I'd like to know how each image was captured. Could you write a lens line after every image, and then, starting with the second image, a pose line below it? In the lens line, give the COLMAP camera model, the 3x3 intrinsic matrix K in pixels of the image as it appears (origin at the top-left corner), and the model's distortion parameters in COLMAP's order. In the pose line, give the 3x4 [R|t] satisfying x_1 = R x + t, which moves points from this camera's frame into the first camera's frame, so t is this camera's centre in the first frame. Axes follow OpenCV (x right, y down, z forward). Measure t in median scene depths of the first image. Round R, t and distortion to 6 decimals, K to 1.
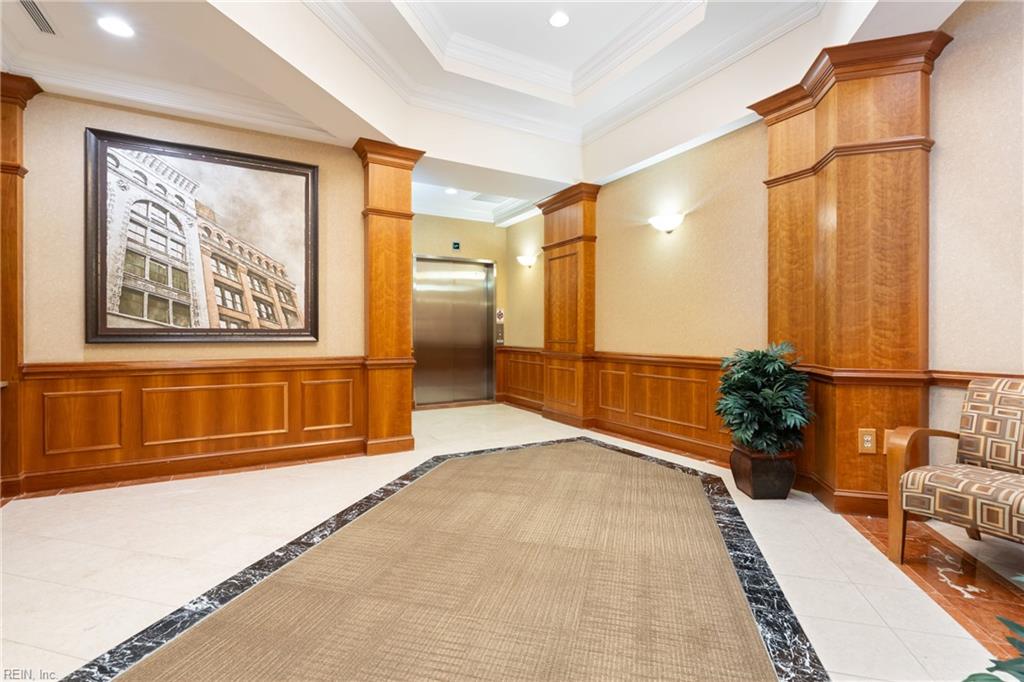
lens RADIAL K [[464.3, 0, 512.0], [0, 464.3, 337.0], [0, 0, 1]] dist [-0.009686, 0.002943]
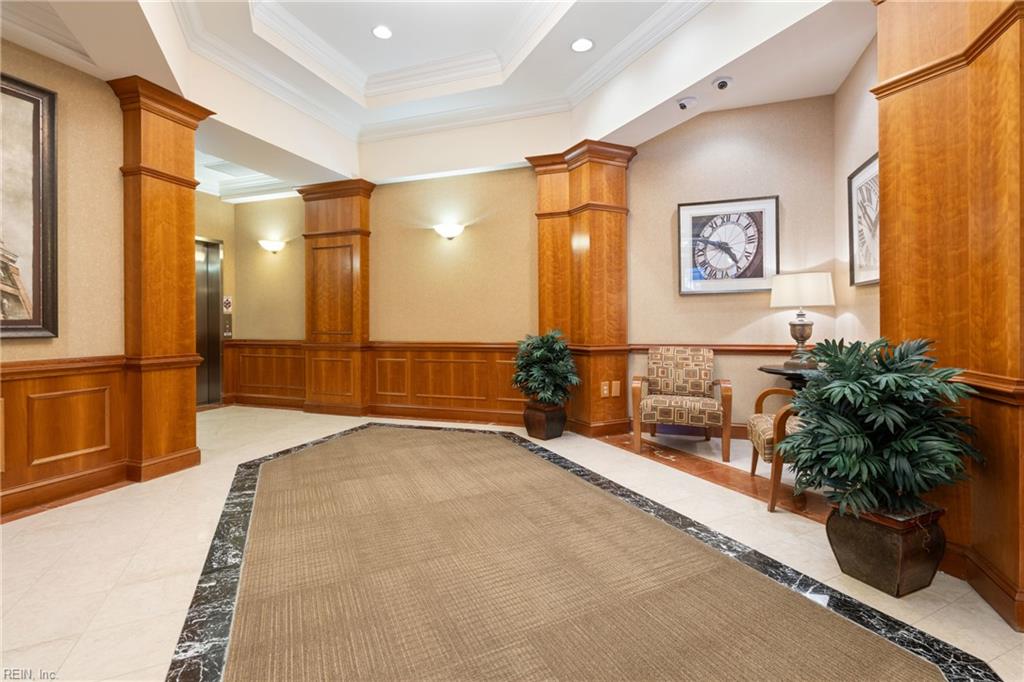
lens RADIAL K [[464.3, 0, 518.5], [0, 464.3, 323.5], [0, 0, 1]] dist [-0.009686, 0.002943]
pose [[0.750392, -0.005223, 0.660973, -0.402030], [0.011857, 0.999914, -0.005560, 0.000989], [-0.660887, 0.012010, 0.750389, -0.010509]]
